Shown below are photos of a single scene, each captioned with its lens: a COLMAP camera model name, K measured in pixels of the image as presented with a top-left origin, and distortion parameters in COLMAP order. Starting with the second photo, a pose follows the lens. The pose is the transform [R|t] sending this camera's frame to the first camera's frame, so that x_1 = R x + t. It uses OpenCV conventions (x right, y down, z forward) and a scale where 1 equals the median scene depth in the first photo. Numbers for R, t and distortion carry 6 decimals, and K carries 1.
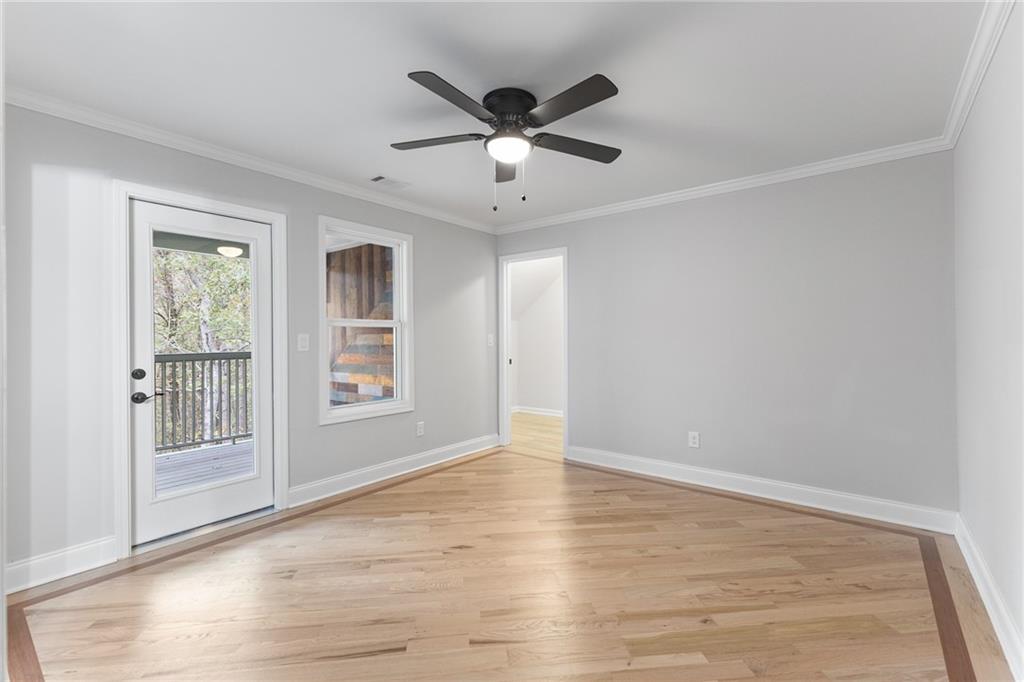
lens RADIAL K [[442.4, 0, 513.4], [0, 442.4, 337.7], [0, 0, 1]] dist [0.013704, -0.004581]
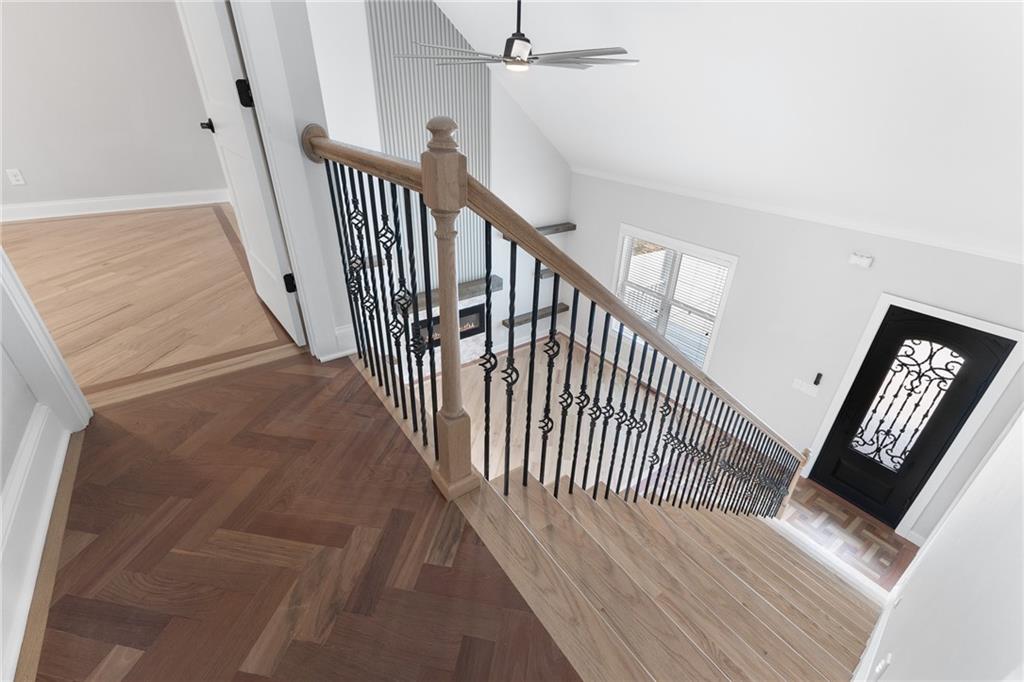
lens RADIAL K [[442.4, 0, 513.4], [0, 442.4, 337.7], [0, 0, 1]] dist [0.013704, -0.004581]
pose [[0.270396, -0.449761, 0.851235, -0.512666], [-0.021495, 0.881130, 0.472385, 0.057103], [-0.962509, -0.146028, 0.228587, -0.641889]]
